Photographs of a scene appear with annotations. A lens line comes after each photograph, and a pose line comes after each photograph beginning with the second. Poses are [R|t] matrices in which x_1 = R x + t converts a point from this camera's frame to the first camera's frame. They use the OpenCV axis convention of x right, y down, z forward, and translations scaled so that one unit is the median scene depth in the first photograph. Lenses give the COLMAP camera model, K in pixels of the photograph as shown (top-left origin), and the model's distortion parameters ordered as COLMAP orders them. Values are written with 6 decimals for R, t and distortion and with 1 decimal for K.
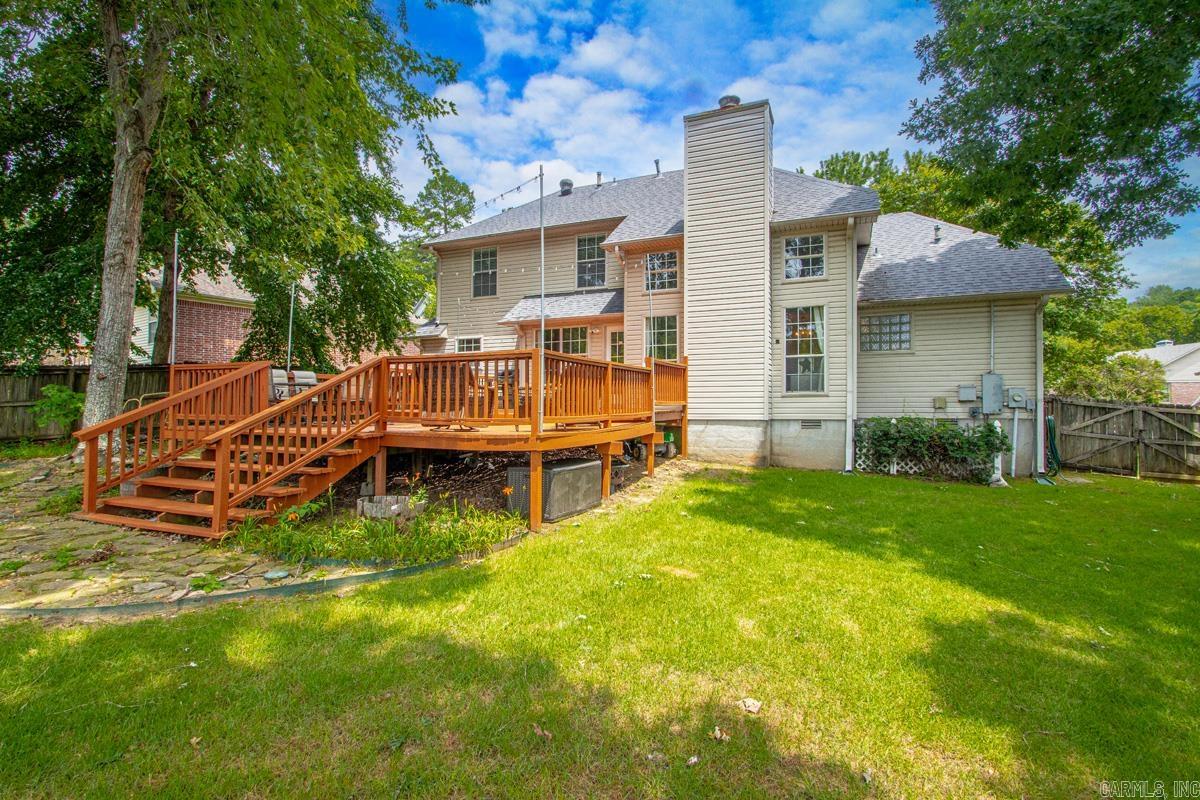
lens RADIAL K [[578.3, 0, 600.4], [0, 578.3, 395.7], [0, 0, 1]] dist [-0.001833, -0.004999]
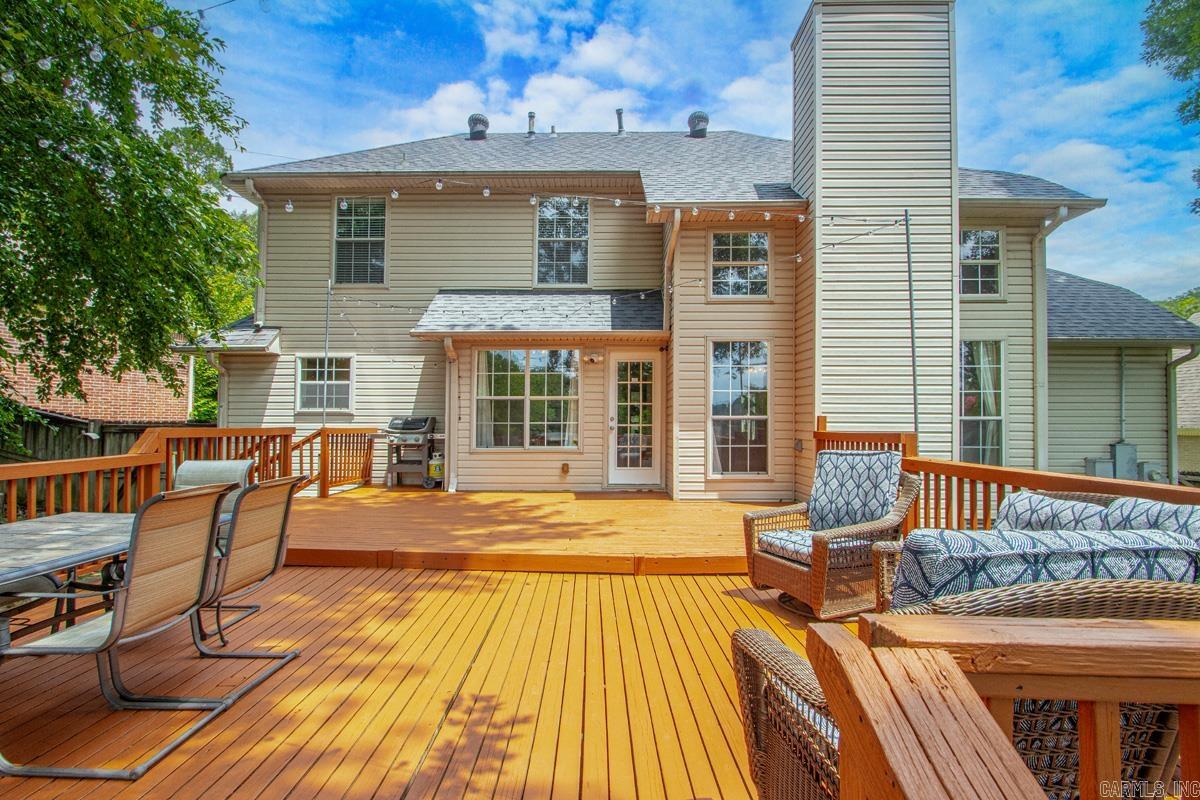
lens RADIAL K [[578.3, 0, 572.3], [0, 578.3, 416.9], [0, 0, 1]] dist [-0.001833, -0.004999]
pose [[0.935030, 0.014954, 0.354254, -0.204433], [-0.014845, 0.999885, -0.003027, -0.044601], [-0.354259, -0.002428, 0.935144, 0.407047]]
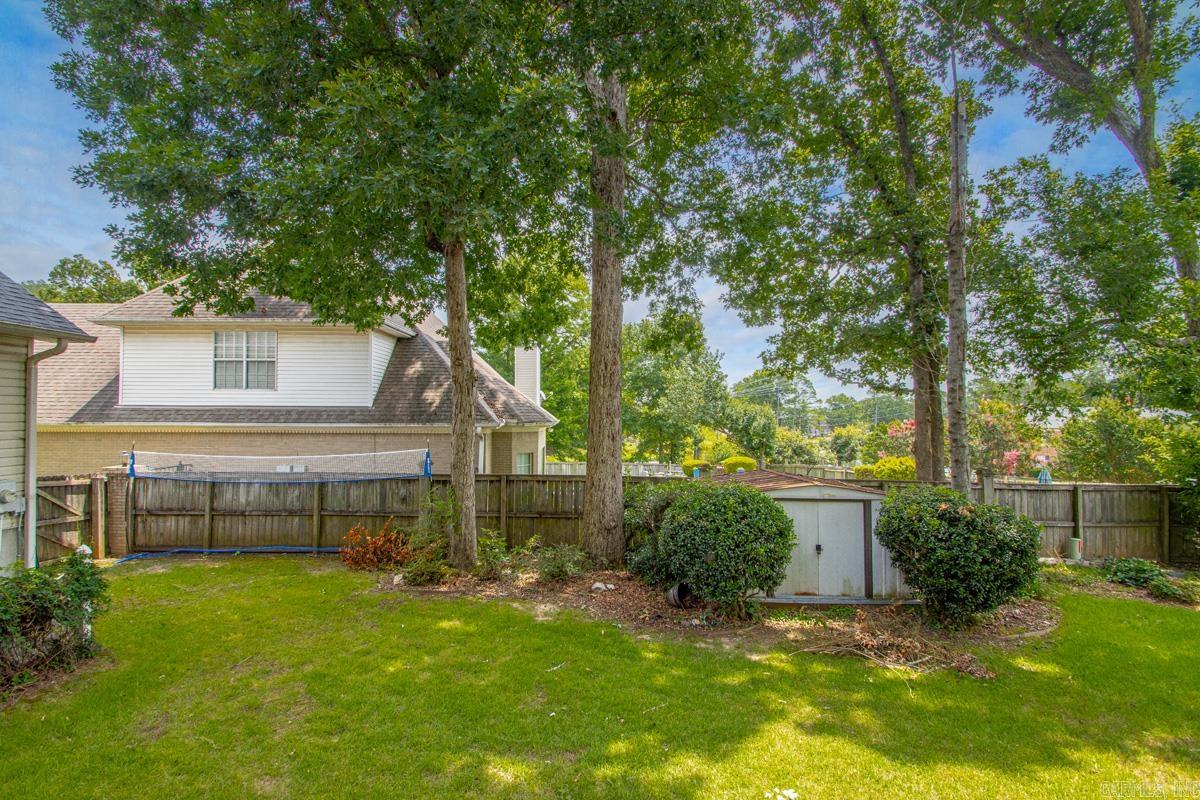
lens RADIAL K [[578.3, 0, 599.9], [0, 578.3, 401.8], [0, 0, 1]] dist [-0.001833, -0.004999]
pose [[-0.371384, 0.029480, 0.928011, -0.063916], [-0.013414, 0.999221, -0.037110, -0.059542], [-0.928383, -0.026231, -0.370699, 0.467382]]
